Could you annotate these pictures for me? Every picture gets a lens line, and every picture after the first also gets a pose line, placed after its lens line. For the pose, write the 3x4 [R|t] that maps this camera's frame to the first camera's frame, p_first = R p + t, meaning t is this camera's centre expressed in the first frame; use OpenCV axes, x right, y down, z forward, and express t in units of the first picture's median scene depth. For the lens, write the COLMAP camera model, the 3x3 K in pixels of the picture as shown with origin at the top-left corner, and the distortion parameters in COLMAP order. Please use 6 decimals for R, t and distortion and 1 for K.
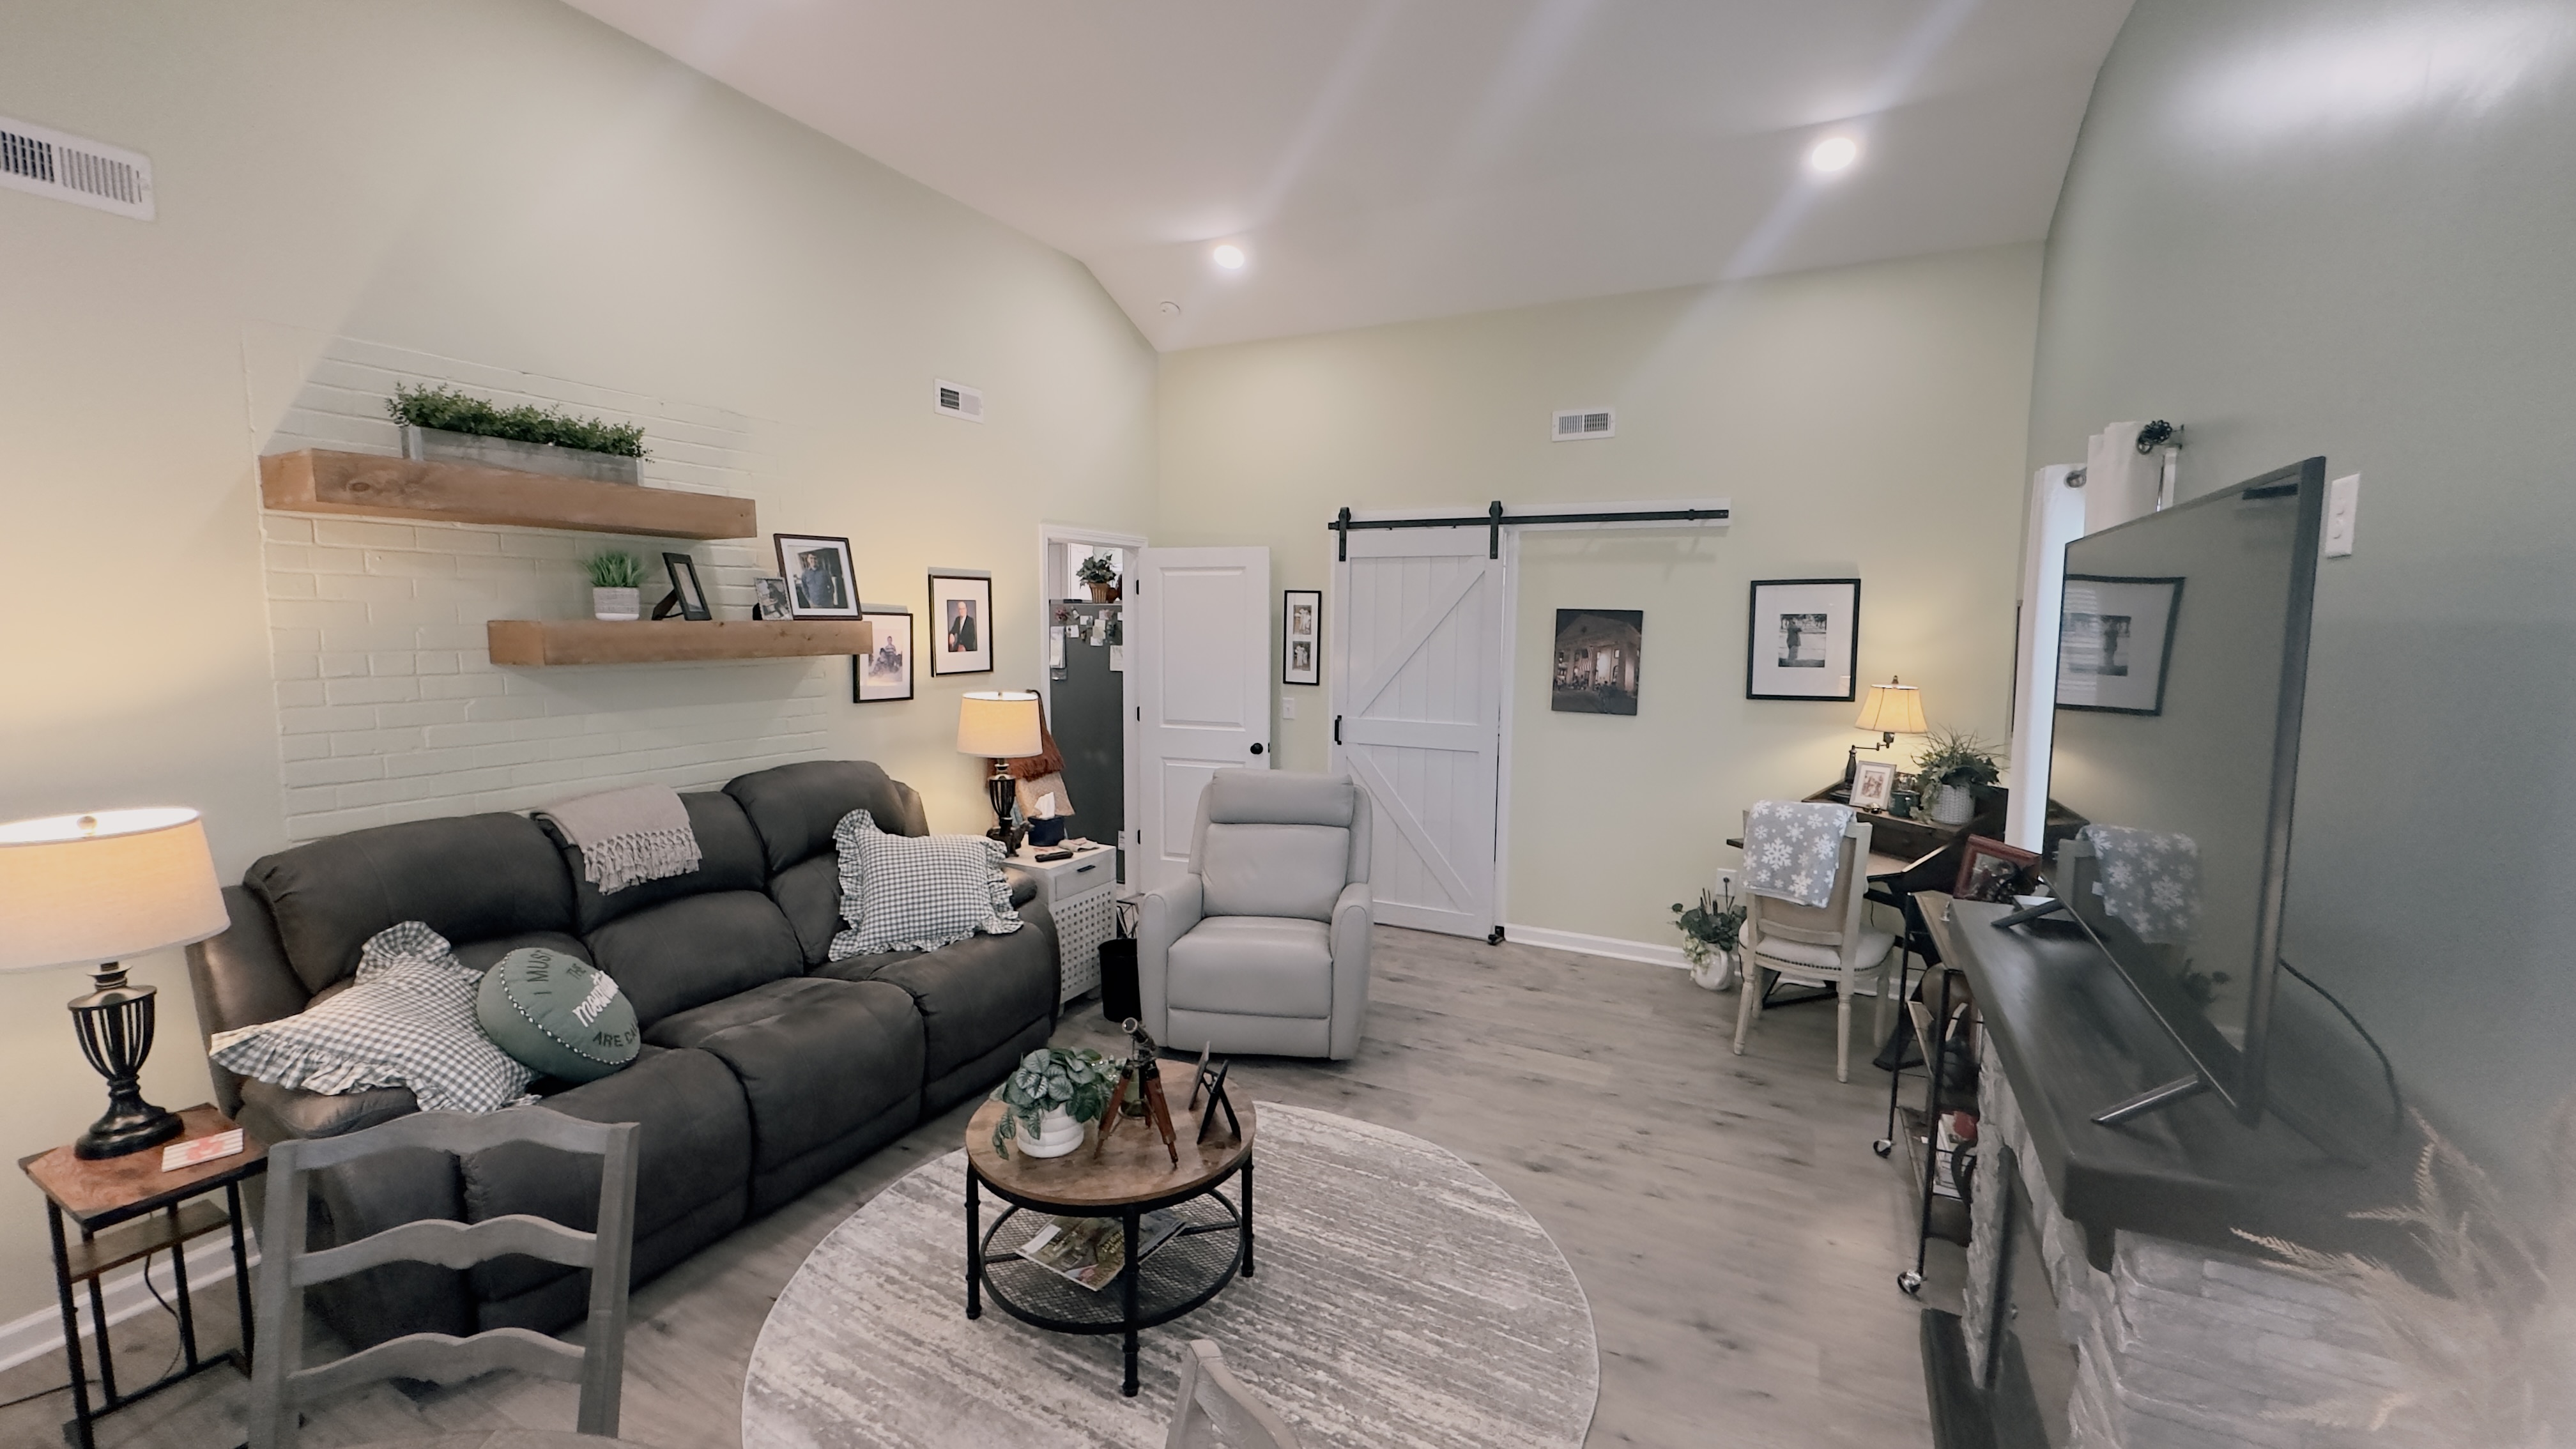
lens RADIAL K [[1030.7, 0, 1284.6], [0, 1030.7, 725.4], [0, 0, 1]] dist [-0.003090, 0.000568]
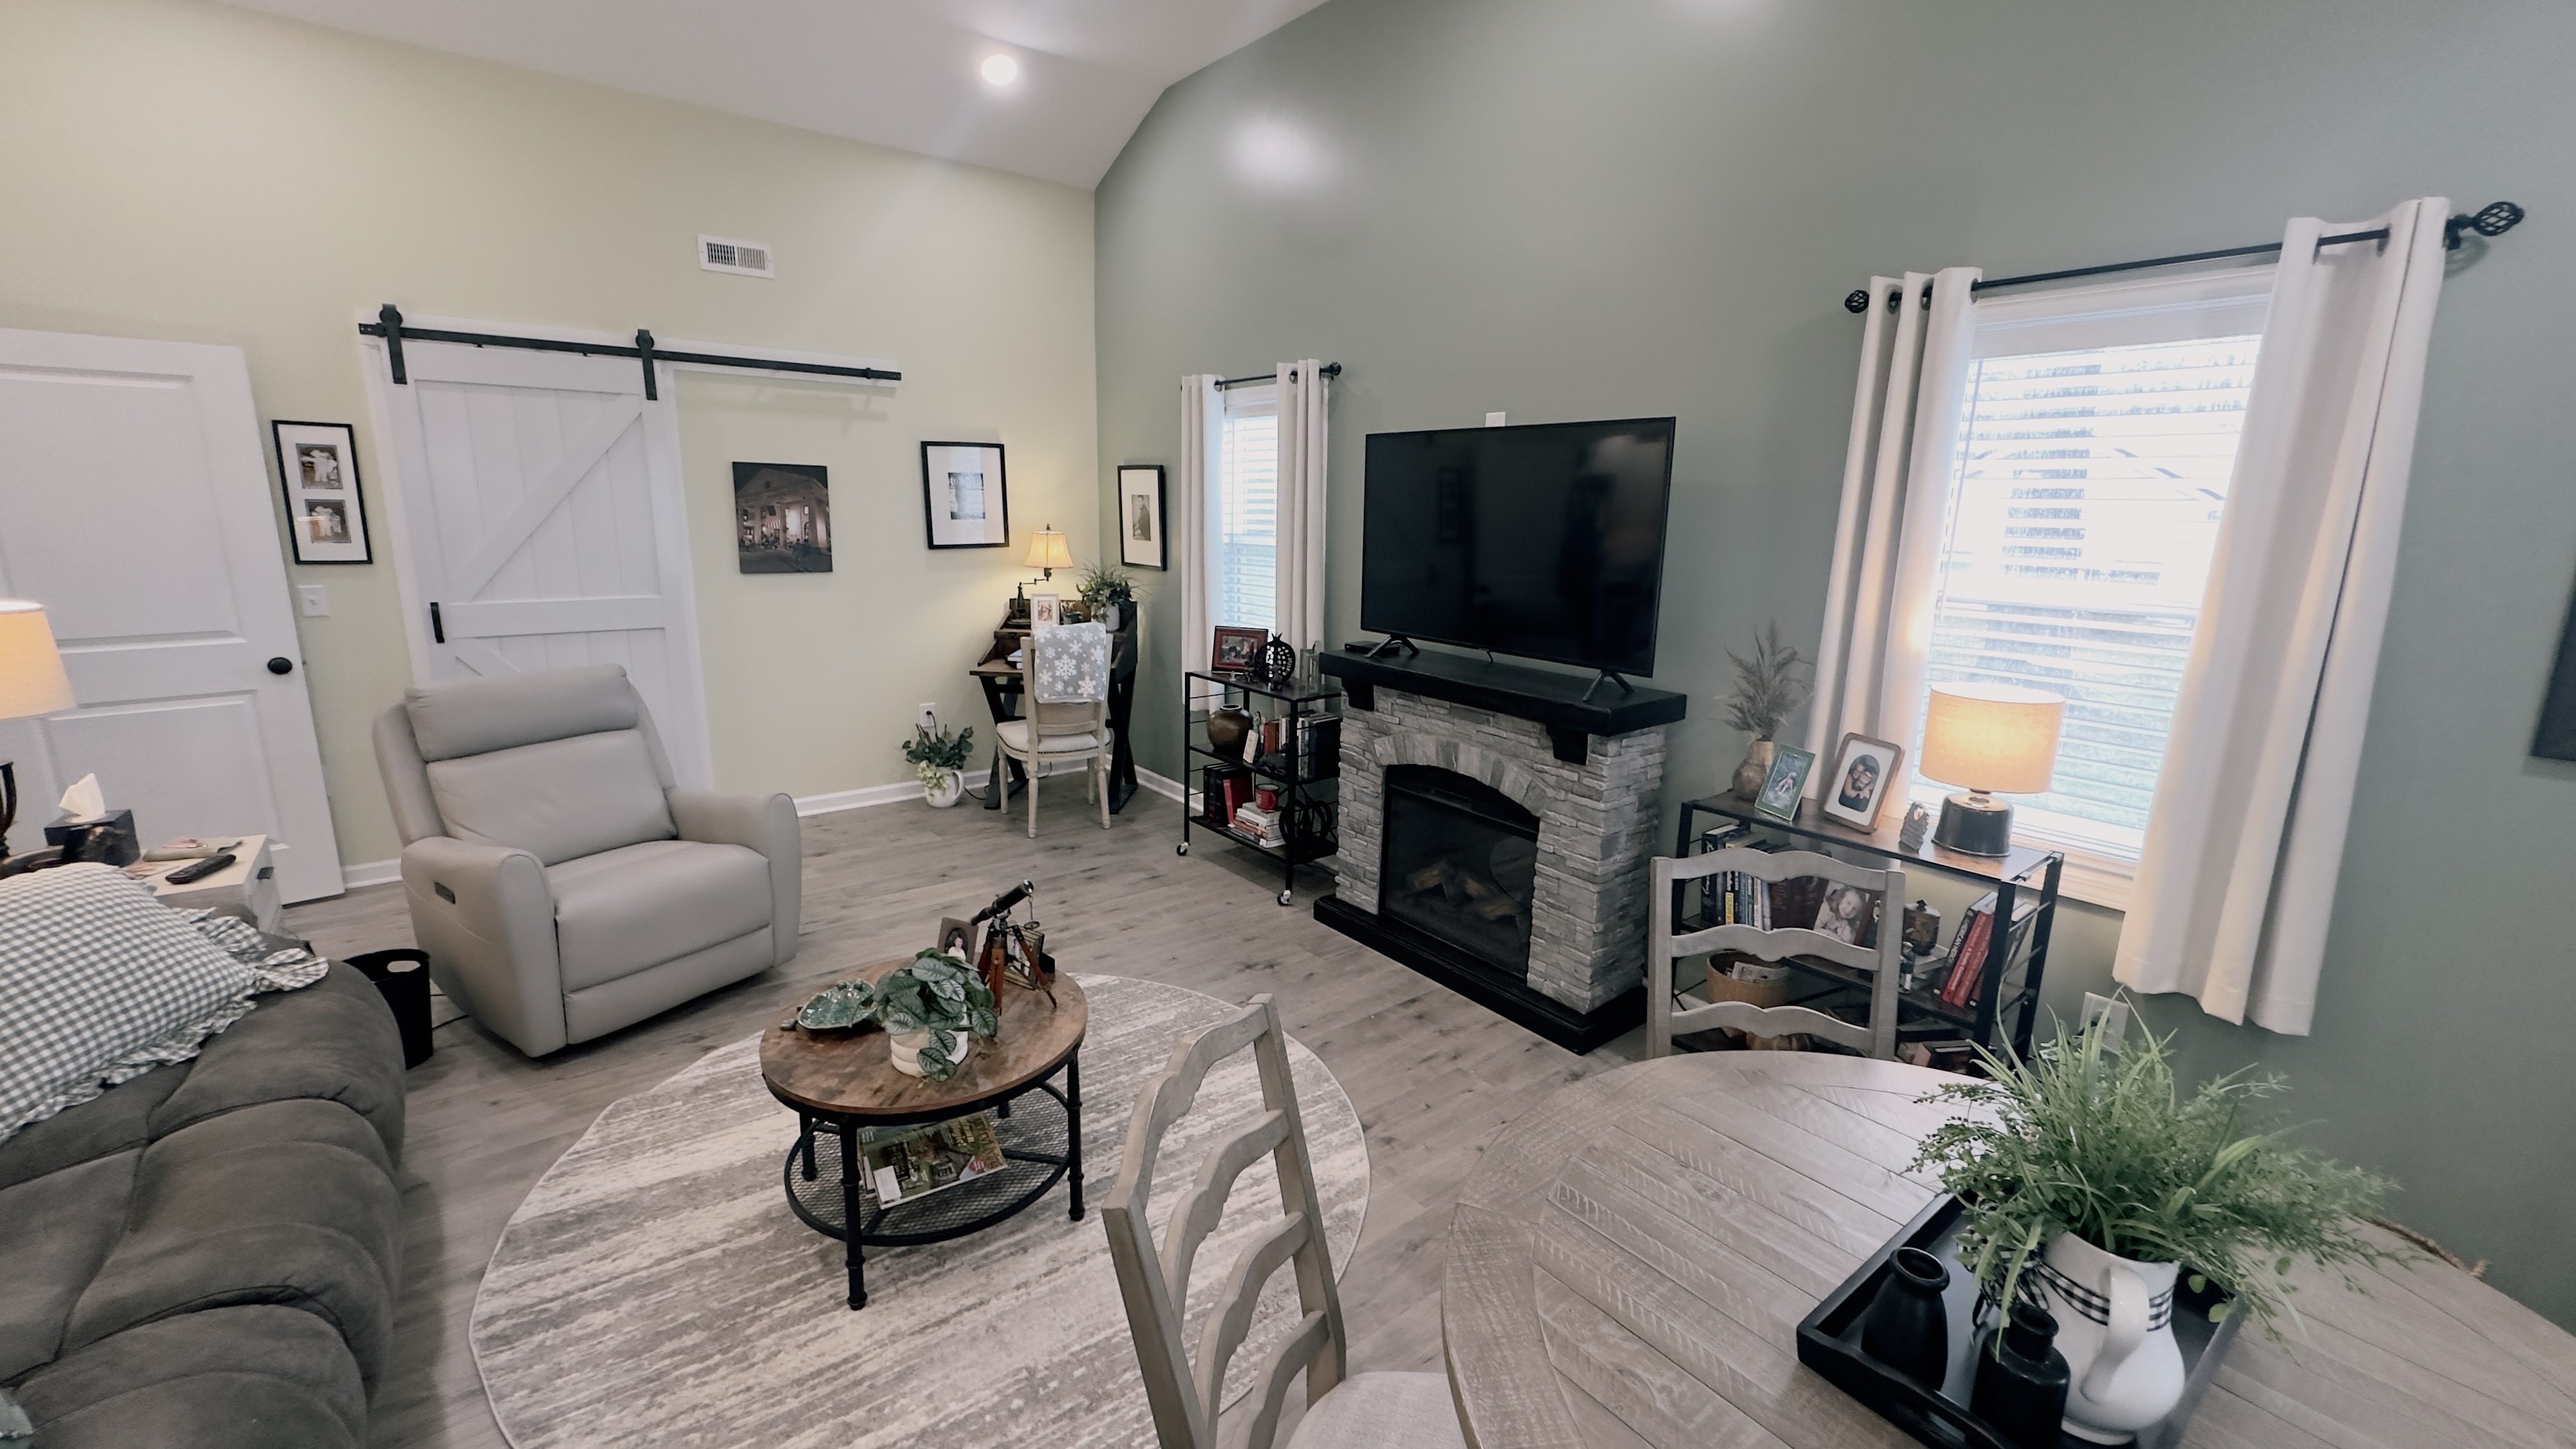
lens RADIAL K [[1030.7, 0, 1284.6], [0, 1030.7, 725.4], [0, 0, 1]] dist [-0.003090, 0.000568]
pose [[0.419676, -0.196982, 0.886042, -0.406727], [0.080191, 0.980397, 0.179976, -0.008294], [-0.904125, -0.004479, 0.427245, 0.163372]]
